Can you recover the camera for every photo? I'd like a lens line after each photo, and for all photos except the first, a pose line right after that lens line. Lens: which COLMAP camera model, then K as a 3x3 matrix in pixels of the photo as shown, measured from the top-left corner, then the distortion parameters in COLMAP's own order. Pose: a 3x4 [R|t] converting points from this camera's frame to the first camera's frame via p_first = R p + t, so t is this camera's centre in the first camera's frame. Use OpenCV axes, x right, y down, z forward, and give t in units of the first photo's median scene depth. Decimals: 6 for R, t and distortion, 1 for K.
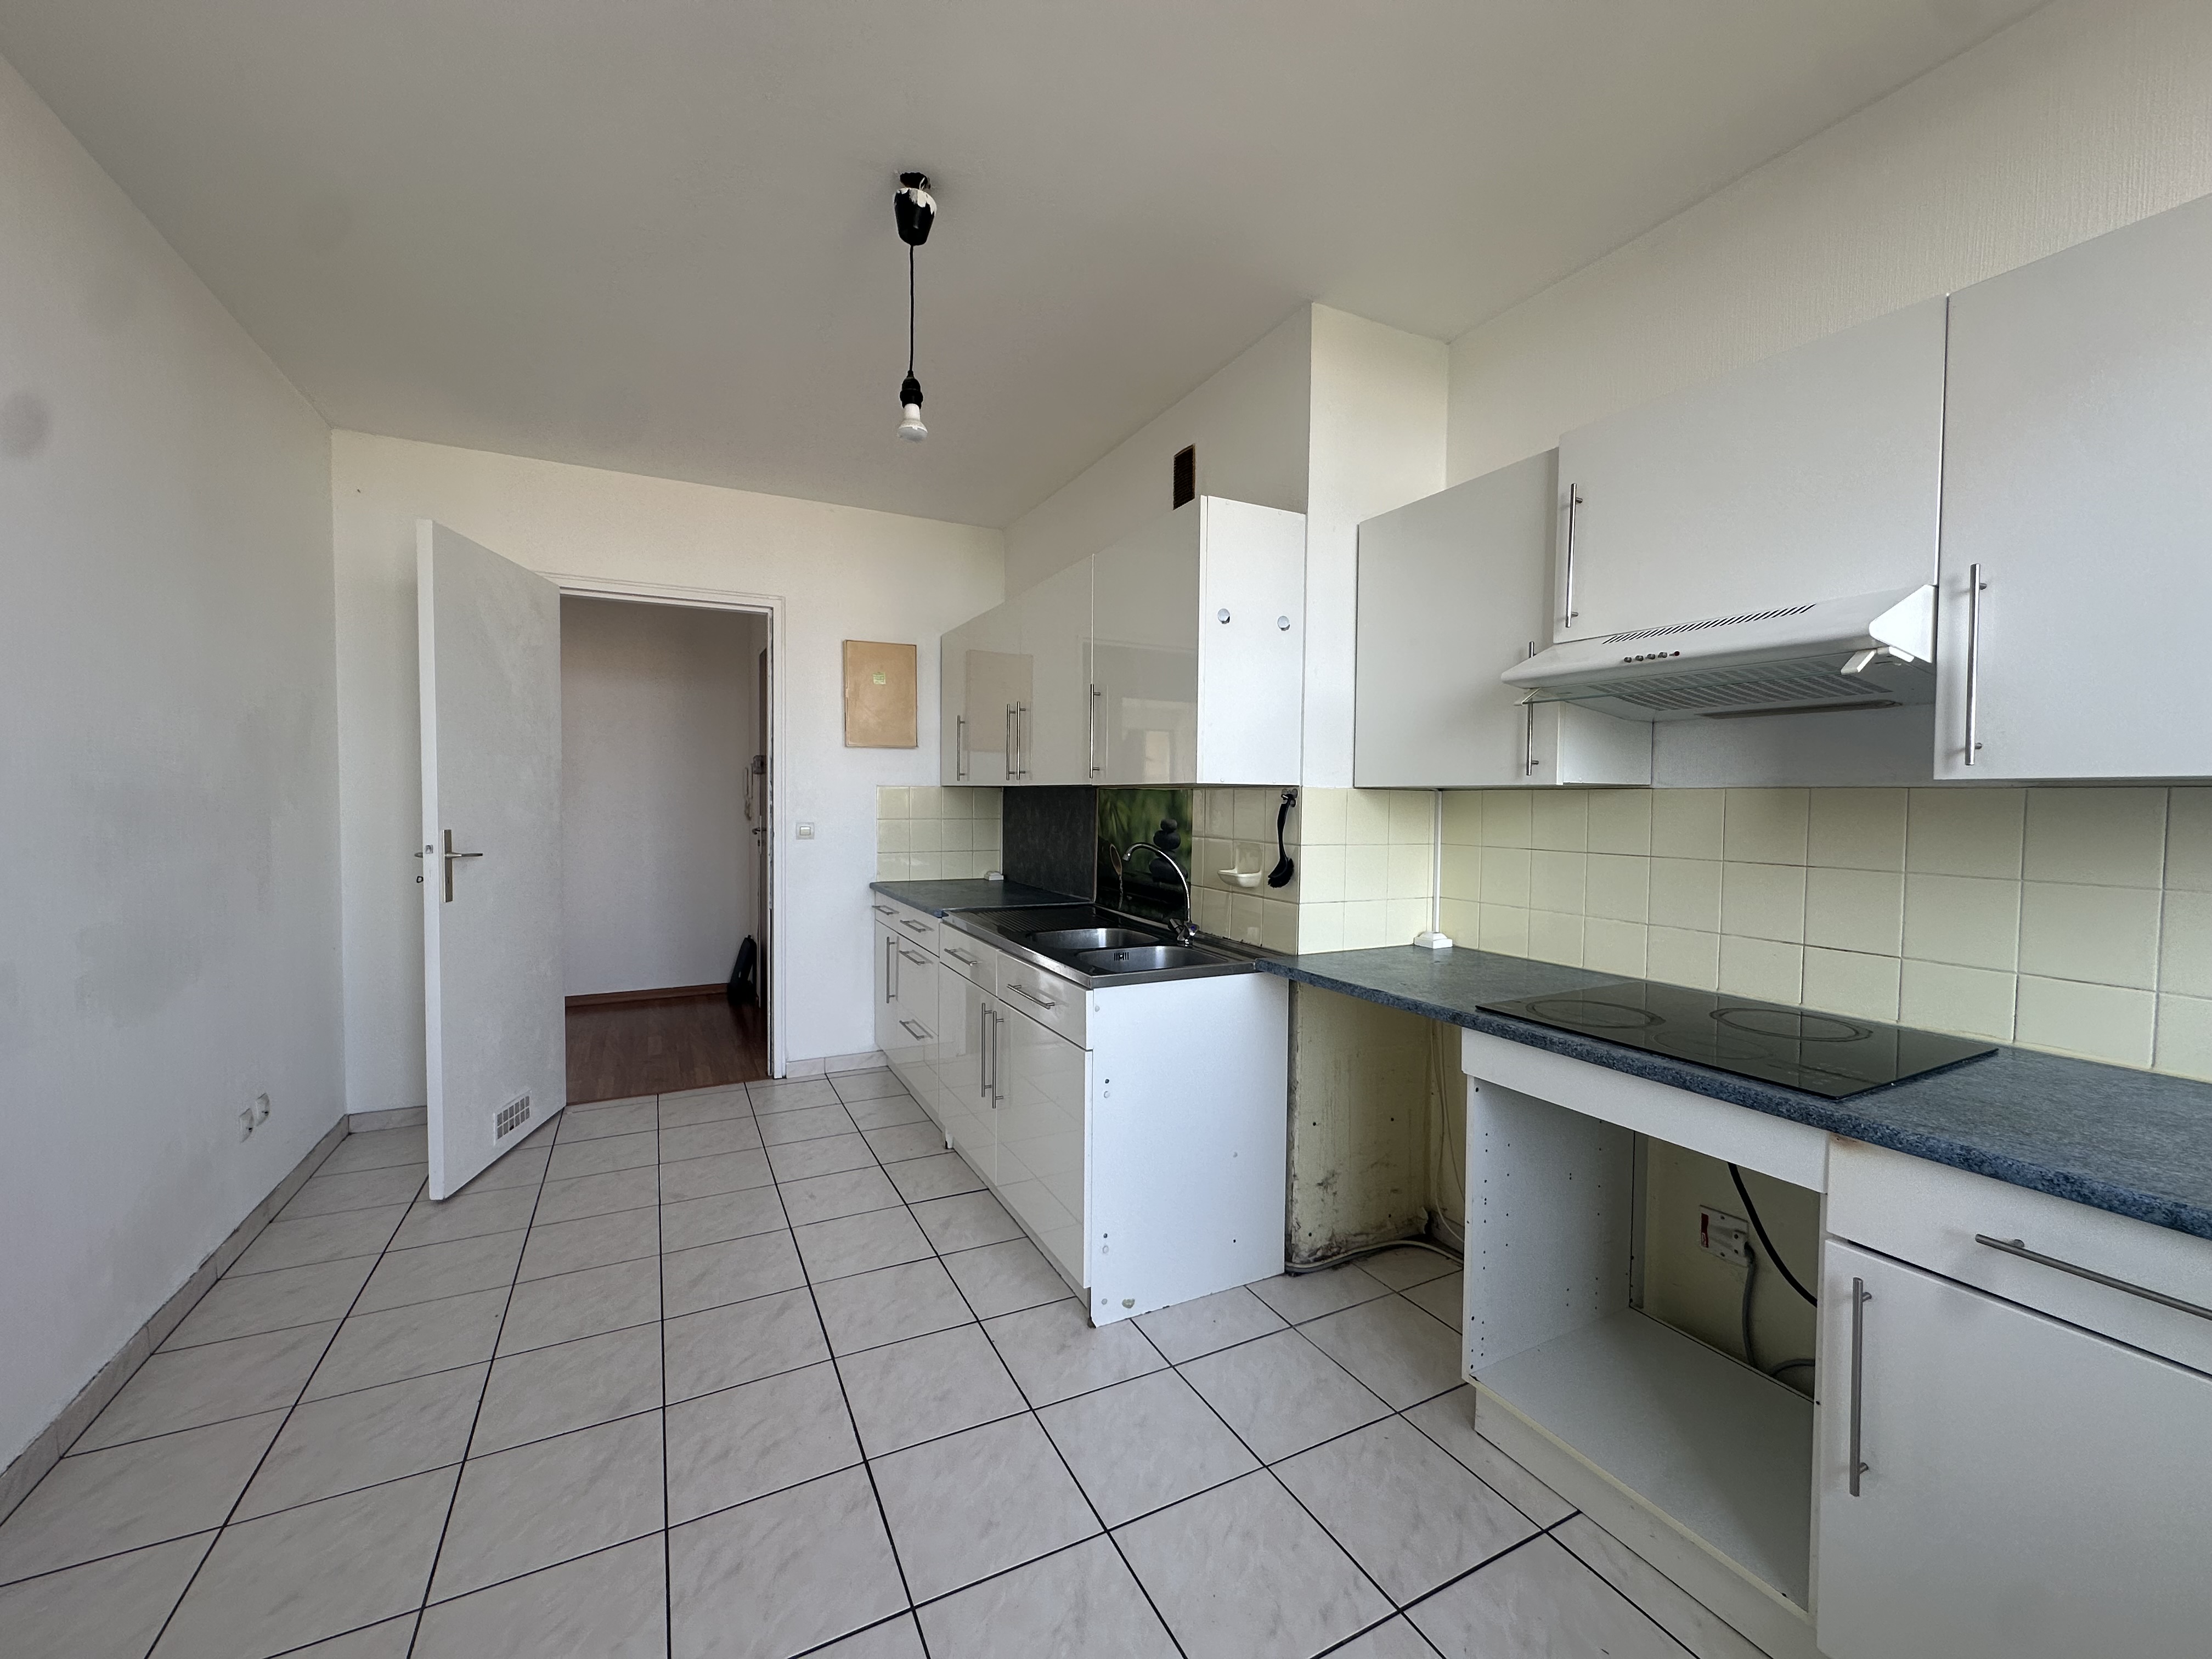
lens RADIAL K [[886.6, 0, 1107.0], [0, 886.6, 826.5], [0, 0, 1]] dist [-0.002444, 0.000095]
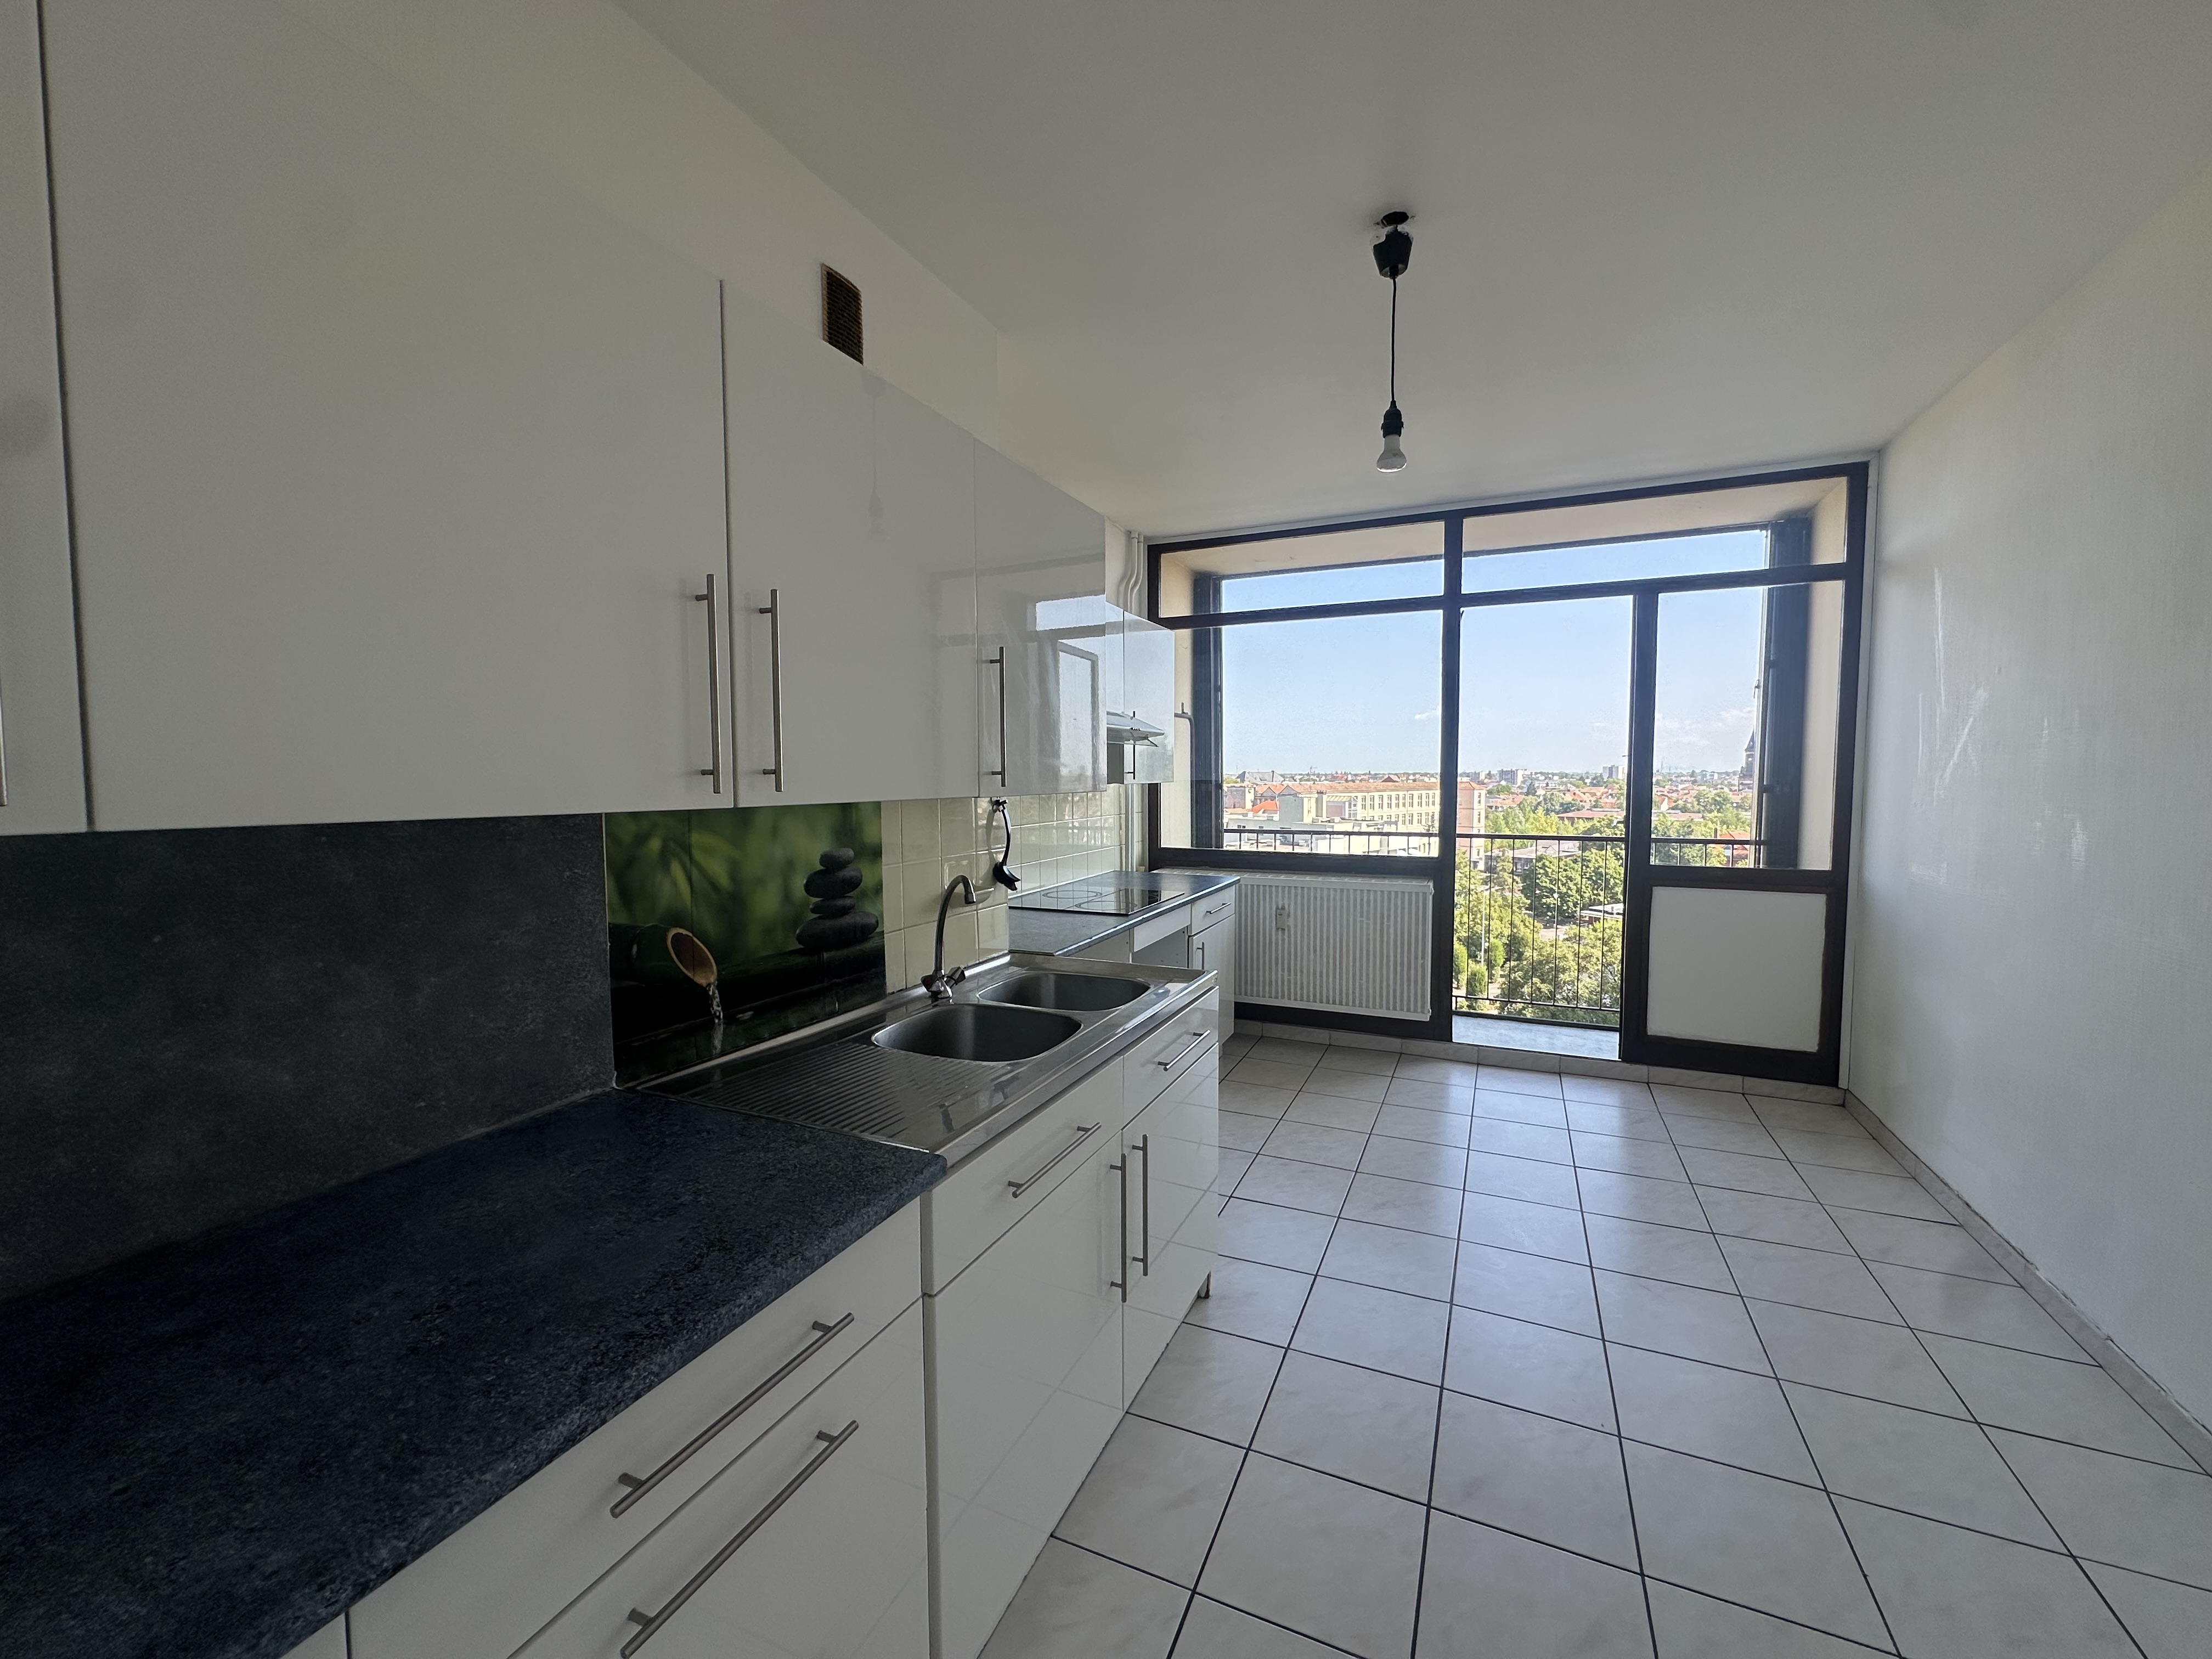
lens RADIAL K [[885.6, 0, 1106.4], [0, 885.6, 826.3], [0, 0, 1]] dist [-0.003476, 0.000321]
pose [[-0.624213, -0.051738, 0.779539, -0.521581], [0.025714, 0.995903, 0.086689, -0.071151], [-0.780831, 0.074158, -0.620326, 1.191304]]
